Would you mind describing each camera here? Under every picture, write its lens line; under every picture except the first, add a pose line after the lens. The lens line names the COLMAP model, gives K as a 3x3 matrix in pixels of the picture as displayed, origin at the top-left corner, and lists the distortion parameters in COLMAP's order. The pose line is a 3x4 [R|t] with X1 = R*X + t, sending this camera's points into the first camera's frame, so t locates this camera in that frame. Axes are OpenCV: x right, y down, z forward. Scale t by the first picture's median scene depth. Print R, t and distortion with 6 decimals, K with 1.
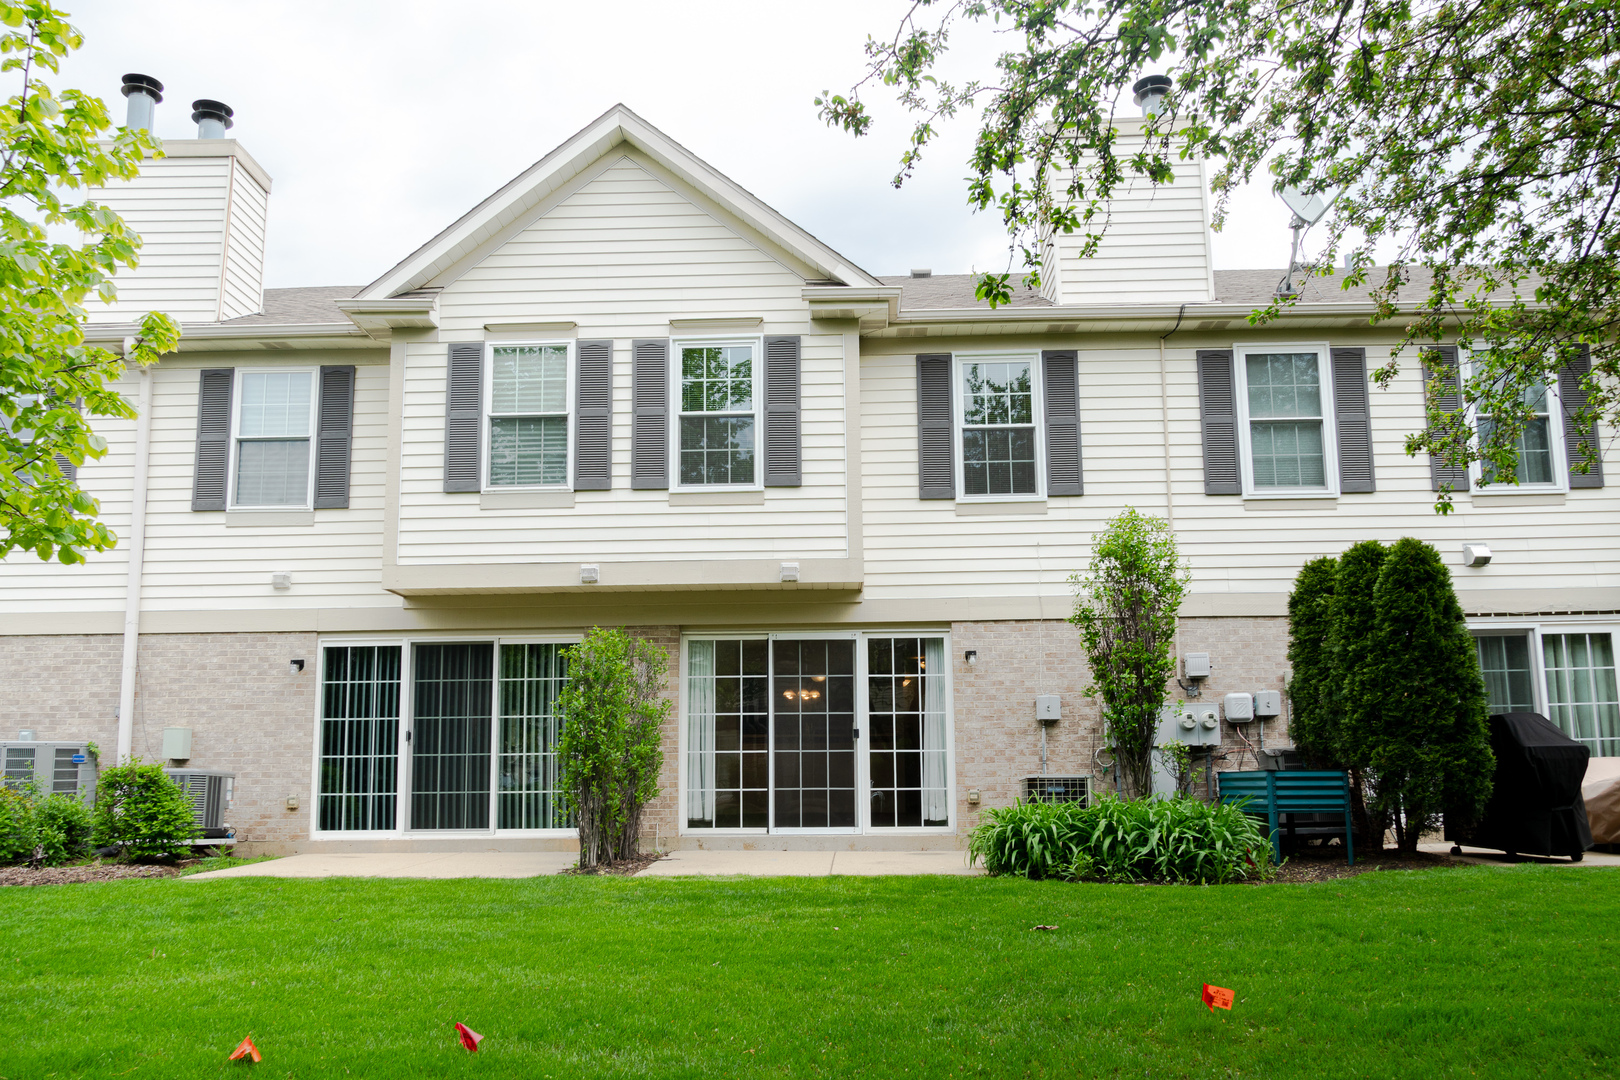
lens RADIAL K [[1301.3, 0, 810.0], [0, 1301.3, 540.0], [0, 0, 1]] dist [-0.001244, -0.007921]
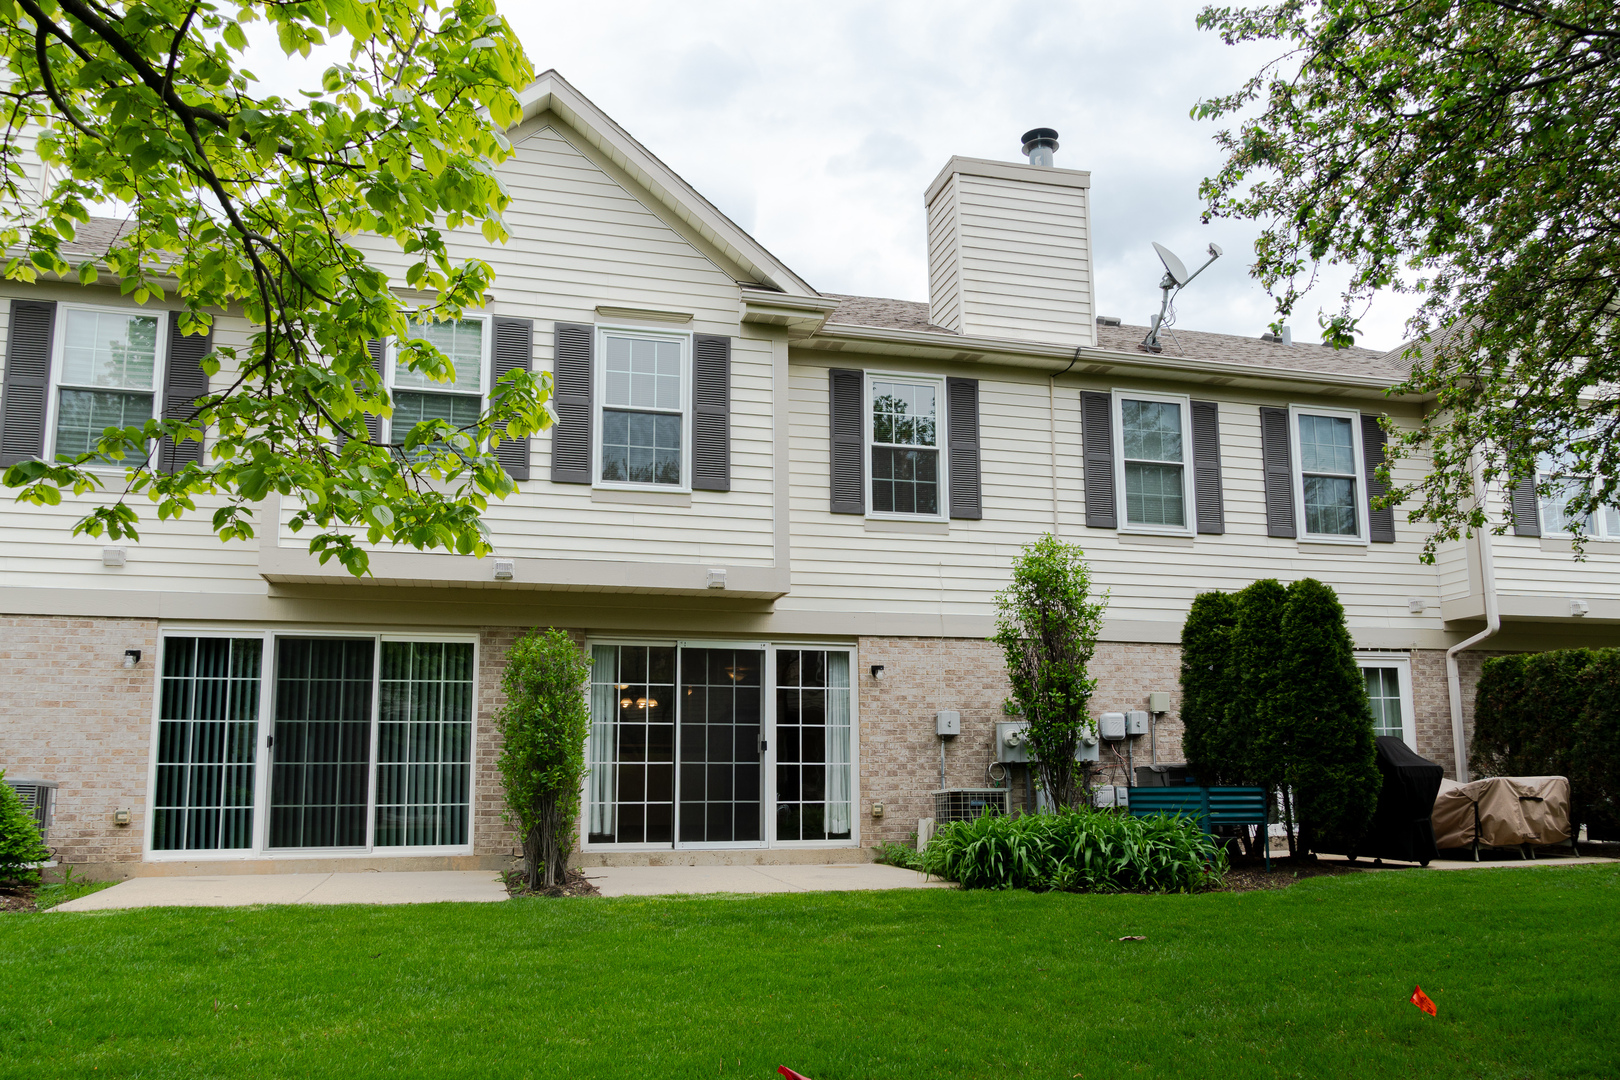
lens RADIAL K [[1301.3, 0, 810.0], [0, 1301.3, 540.0], [0, 0, 1]] dist [-0.001244, -0.007921]
pose [[0.950814, 0.061477, 0.303601, -0.239288], [-0.059524, 0.998104, -0.015692, 0.006666], [-0.303990, -0.003151, 0.952670, 0.051131]]
